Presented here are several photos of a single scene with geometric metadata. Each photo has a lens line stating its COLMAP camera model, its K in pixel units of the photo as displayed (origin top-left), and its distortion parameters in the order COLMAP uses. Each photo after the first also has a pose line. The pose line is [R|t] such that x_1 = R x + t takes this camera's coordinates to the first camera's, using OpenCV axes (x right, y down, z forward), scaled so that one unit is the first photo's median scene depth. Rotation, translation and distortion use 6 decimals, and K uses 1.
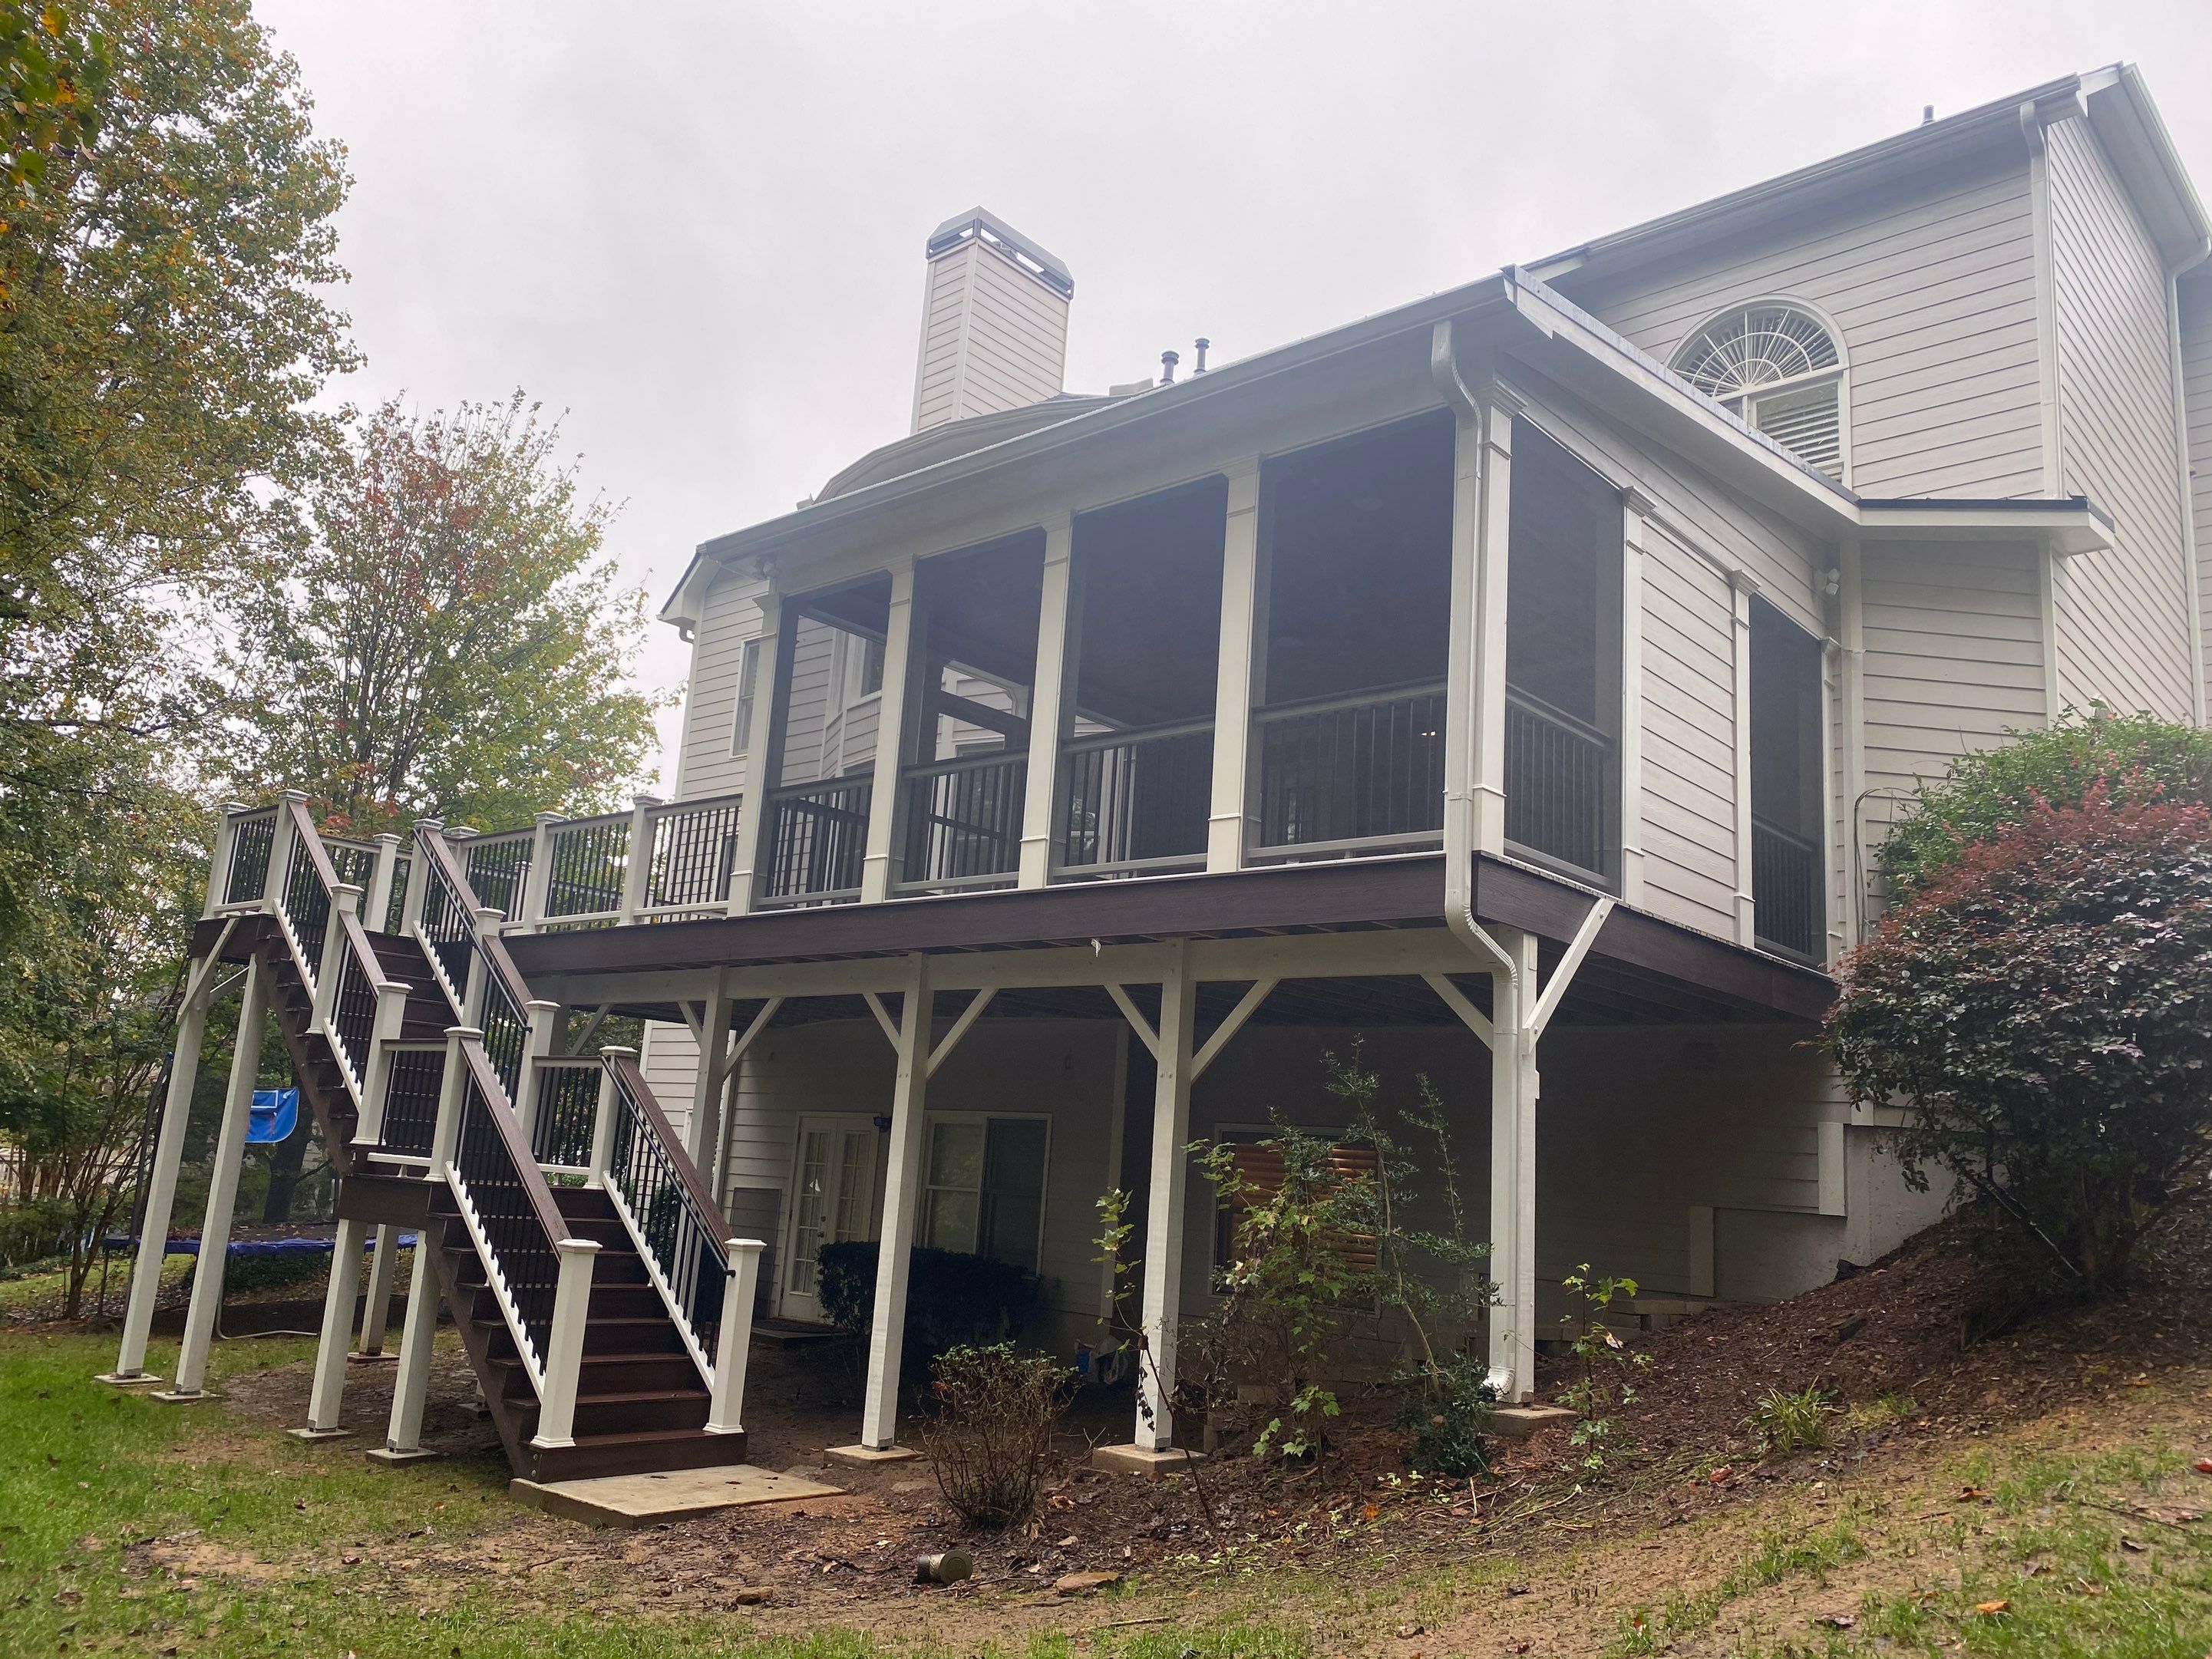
lens RADIAL K [[1694.6, 0, 1106.0], [0, 1694.6, 829.5], [0, 0, 1]] dist [0.023617, 0.003514]
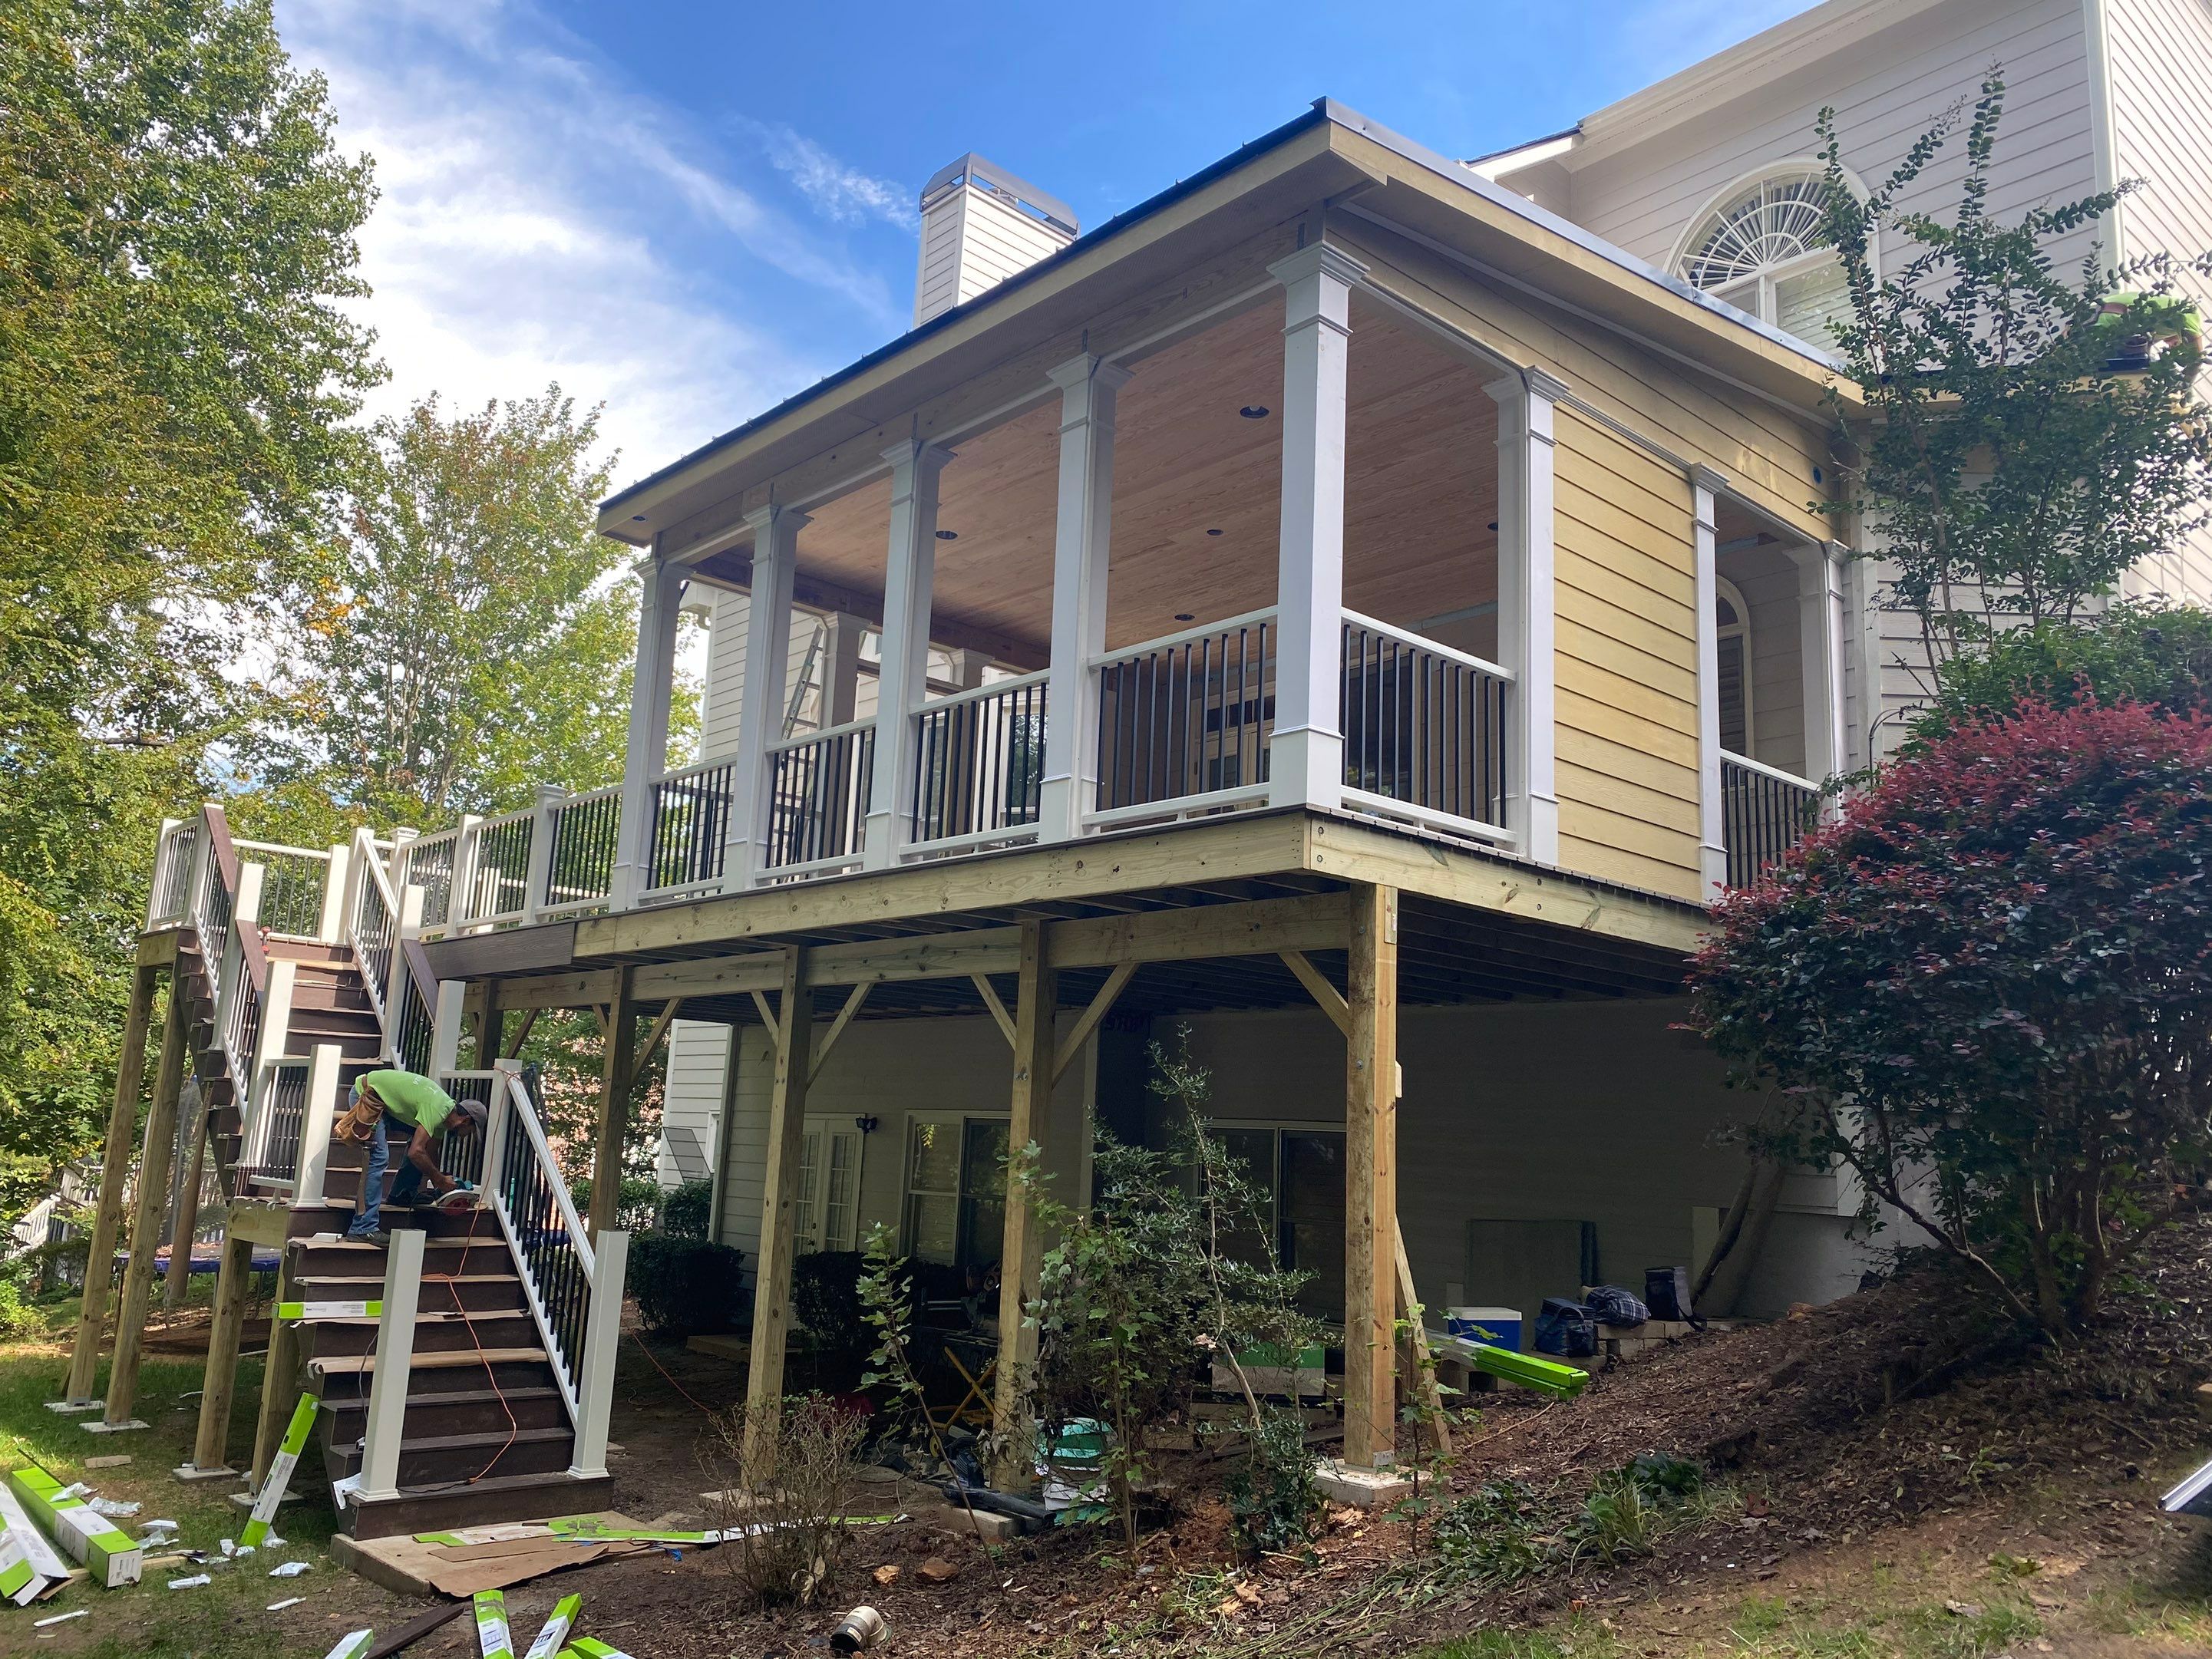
lens RADIAL K [[1698.5, 0, 1082.2], [0, 1698.5, 830.1], [0, 0, 1]] dist [0.002414, -0.000877]
pose [[0.992906, -0.042062, -0.111215, 0.123598], [0.043149, 0.999041, 0.007386, 0.009068], [0.110798, -0.012133, 0.993769, 0.096927]]
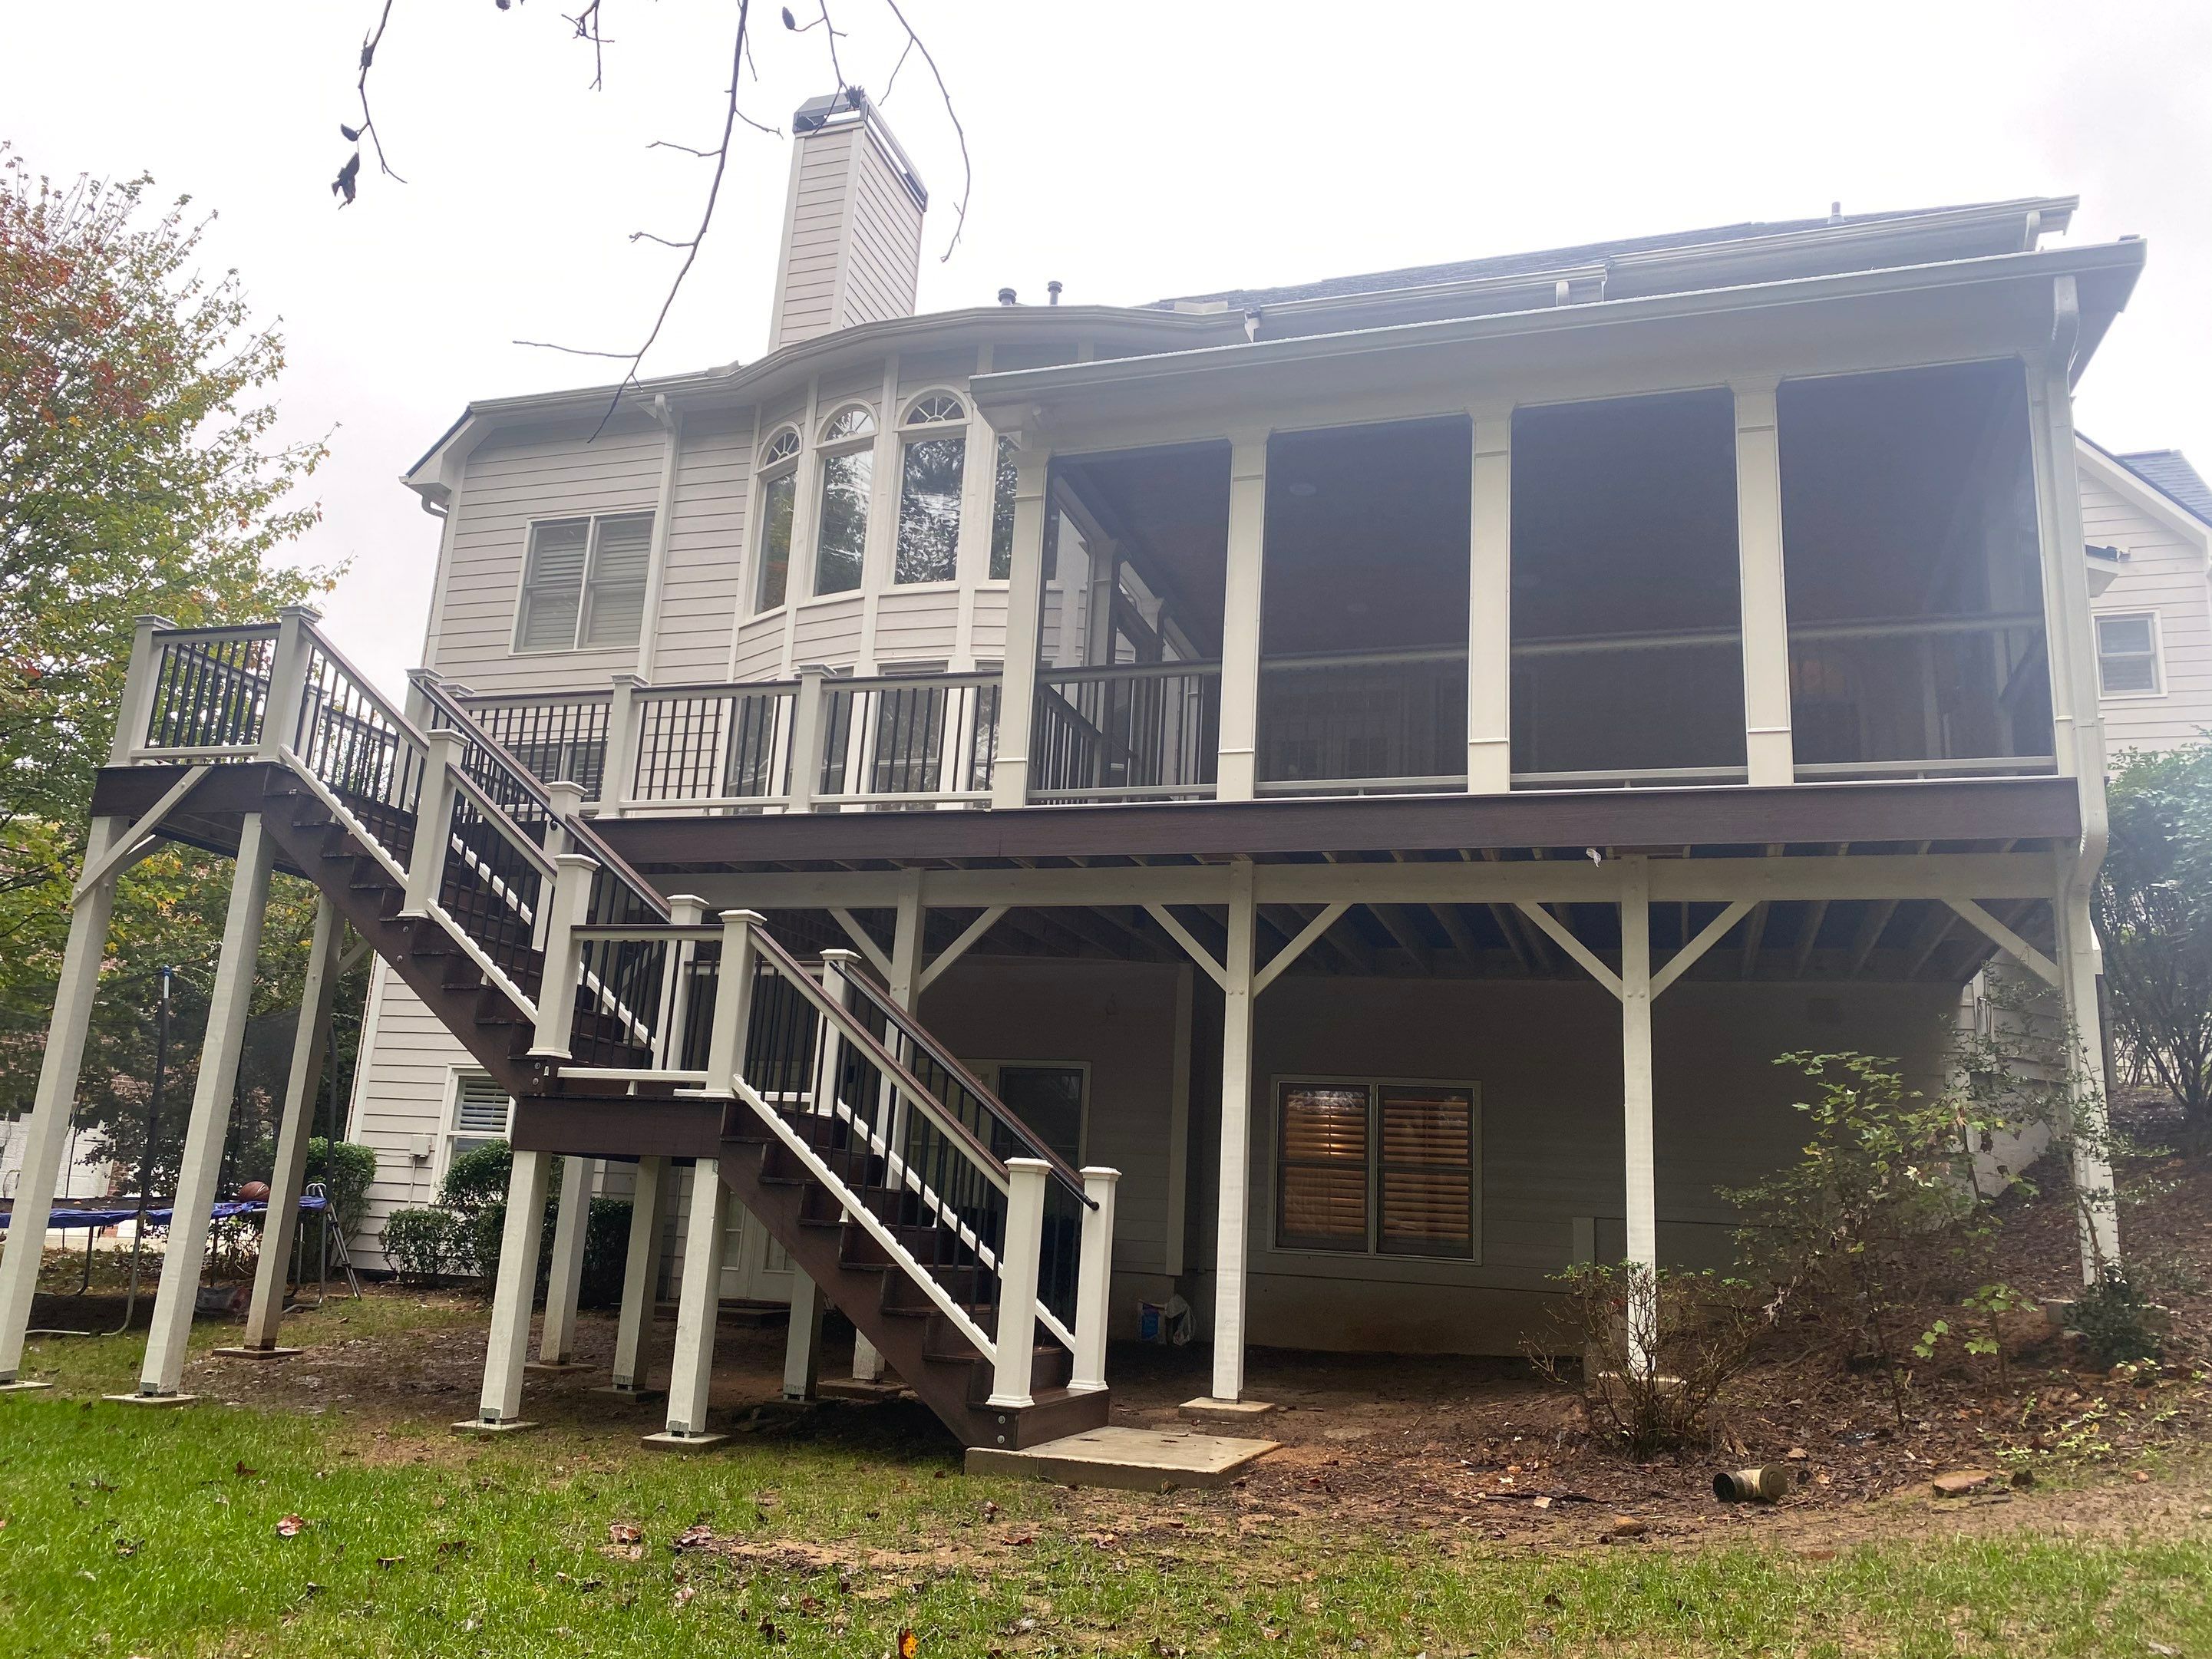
lens RADIAL K [[1694.6, 0, 1106.0], [0, 1694.6, 829.5], [0, 0, 1]] dist [0.023617, 0.003514]
pose [[0.920578, 0.079780, 0.382323, -0.427422], [-0.077586, 0.996761, -0.021180, 0.064854], [-0.382774, -0.010165, 0.923786, 0.148921]]
